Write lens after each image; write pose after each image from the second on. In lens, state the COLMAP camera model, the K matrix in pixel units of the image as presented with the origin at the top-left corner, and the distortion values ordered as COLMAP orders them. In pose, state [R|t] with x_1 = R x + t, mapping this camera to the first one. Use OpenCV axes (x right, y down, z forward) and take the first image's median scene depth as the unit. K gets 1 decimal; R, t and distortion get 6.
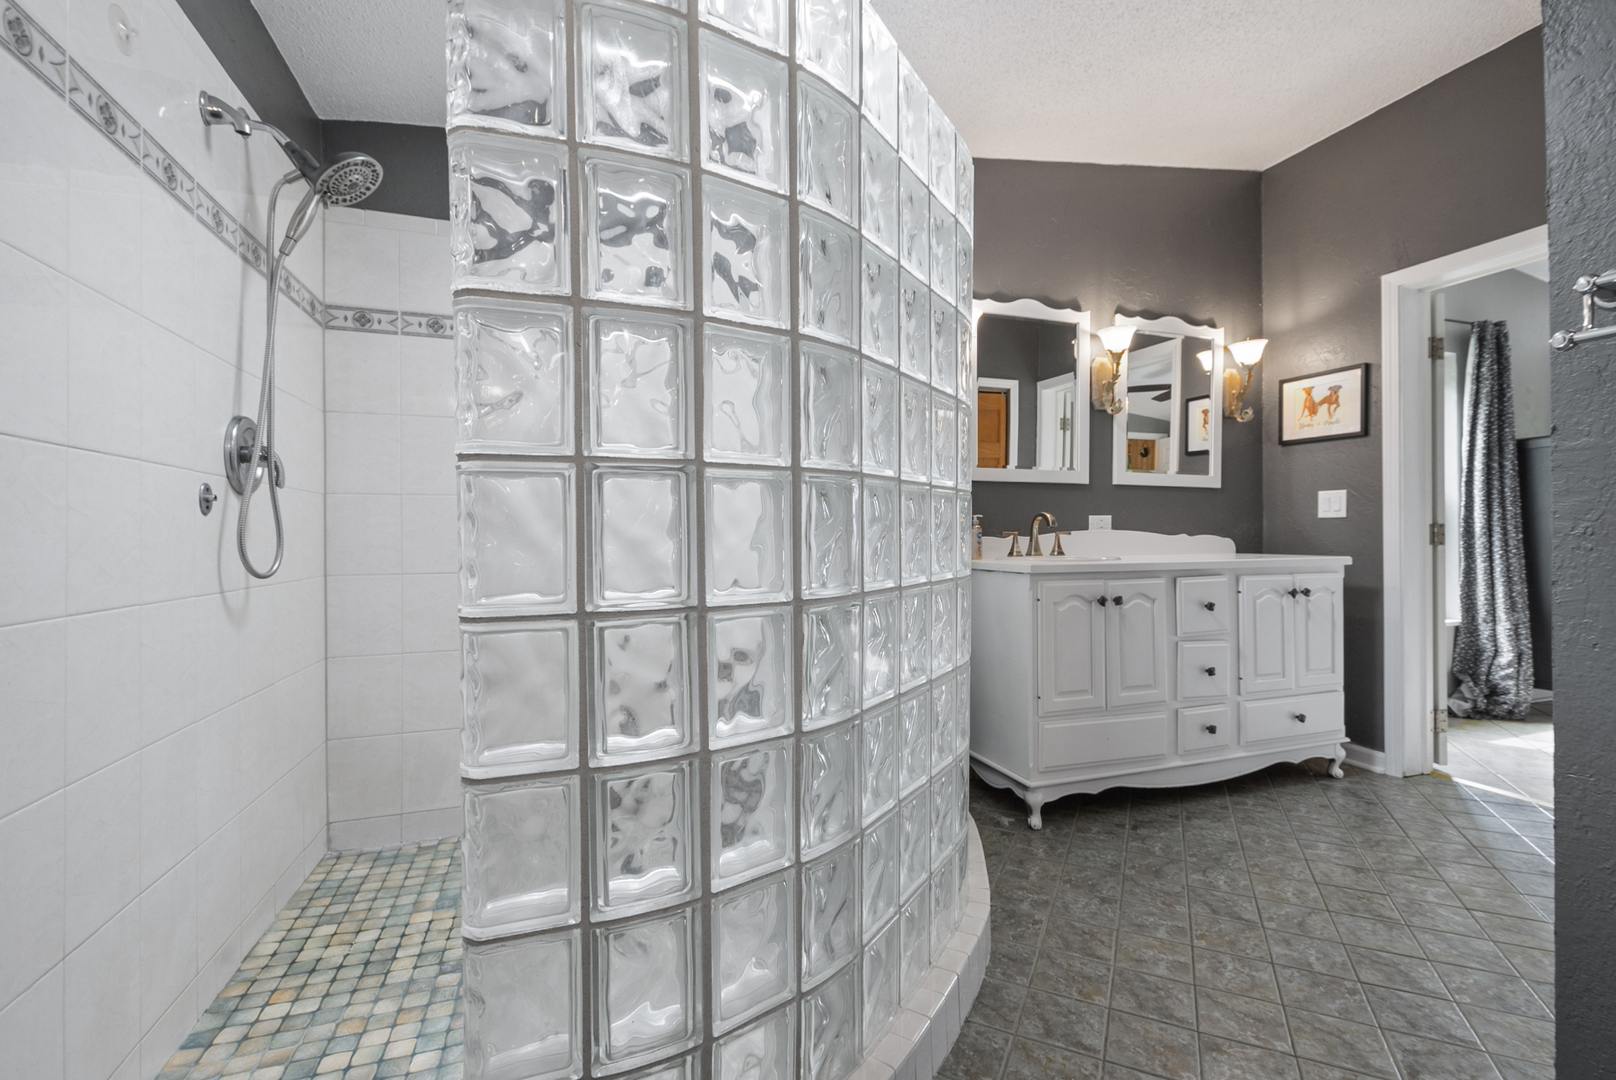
lens RADIAL K [[712.1, 0, 813.3], [0, 712.1, 532.4], [0, 0, 1]] dist [0.008804, -0.004777]
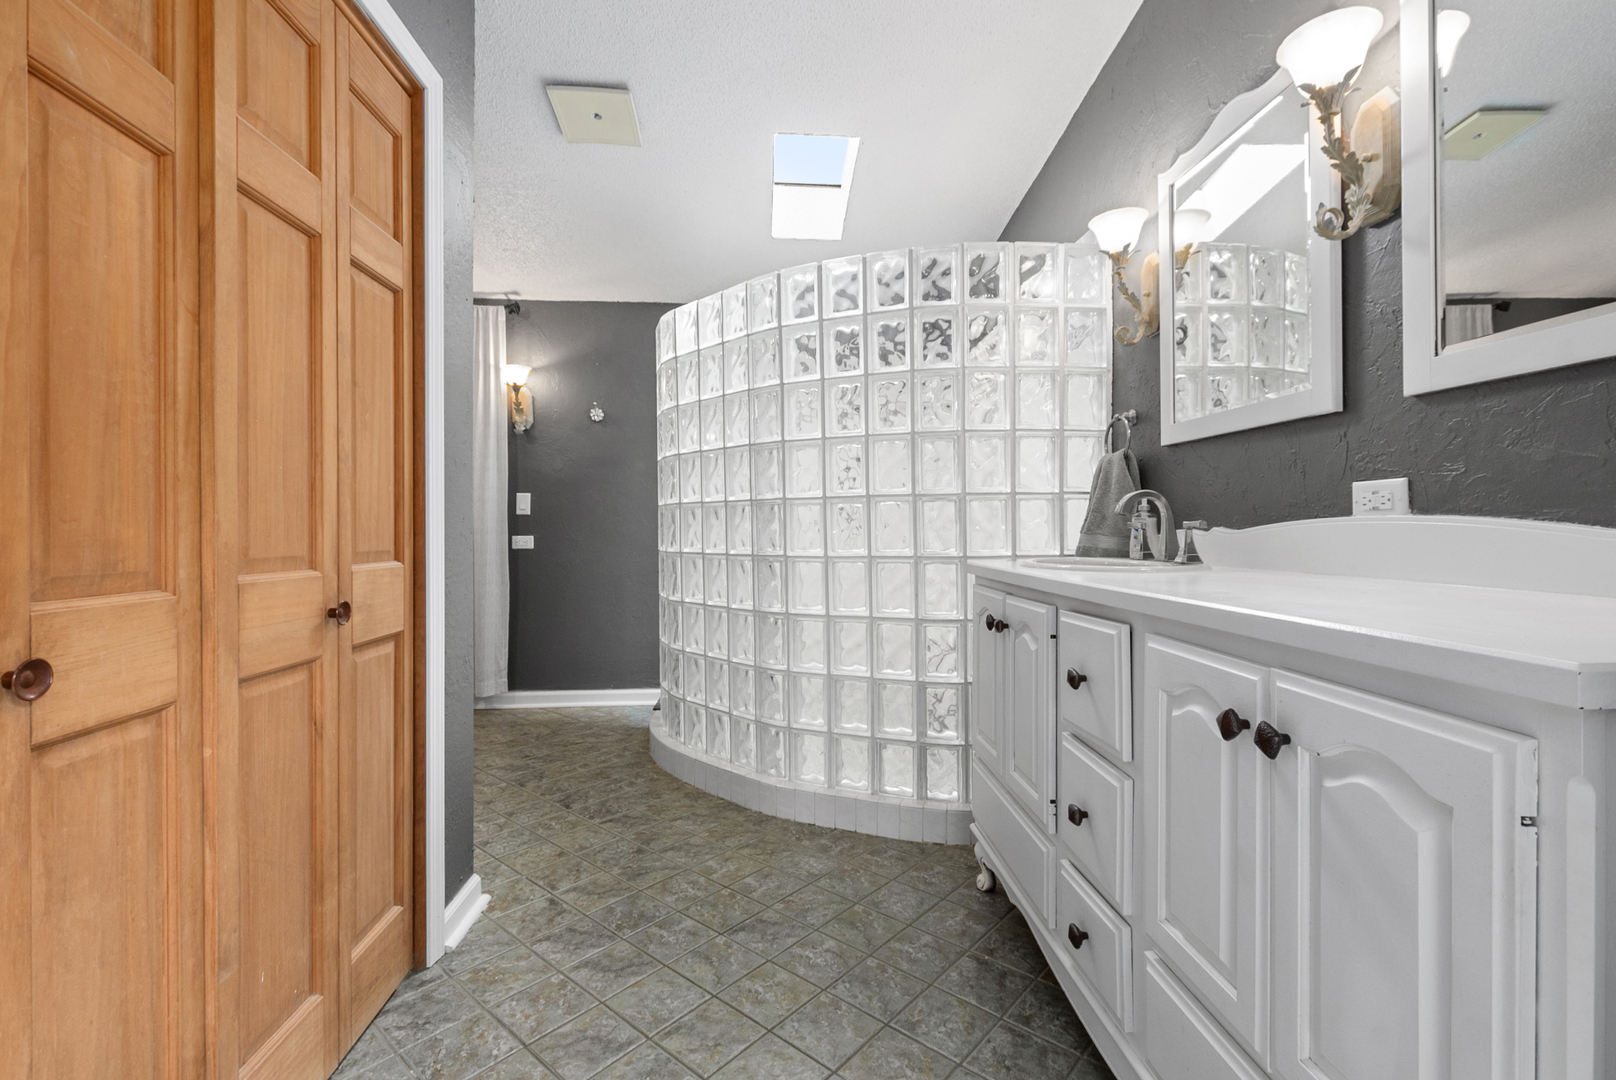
lens RADIAL K [[712.1, 0, 813.9], [0, 712.1, 538.1], [0, 0, 1]] dist [0.008804, -0.004777]
pose [[-0.251166, 0.022046, -0.967693, 0.949333], [0.002916, 0.999753, 0.022020, 0.000072], [0.967940, 0.002709, -0.251168, 0.852599]]
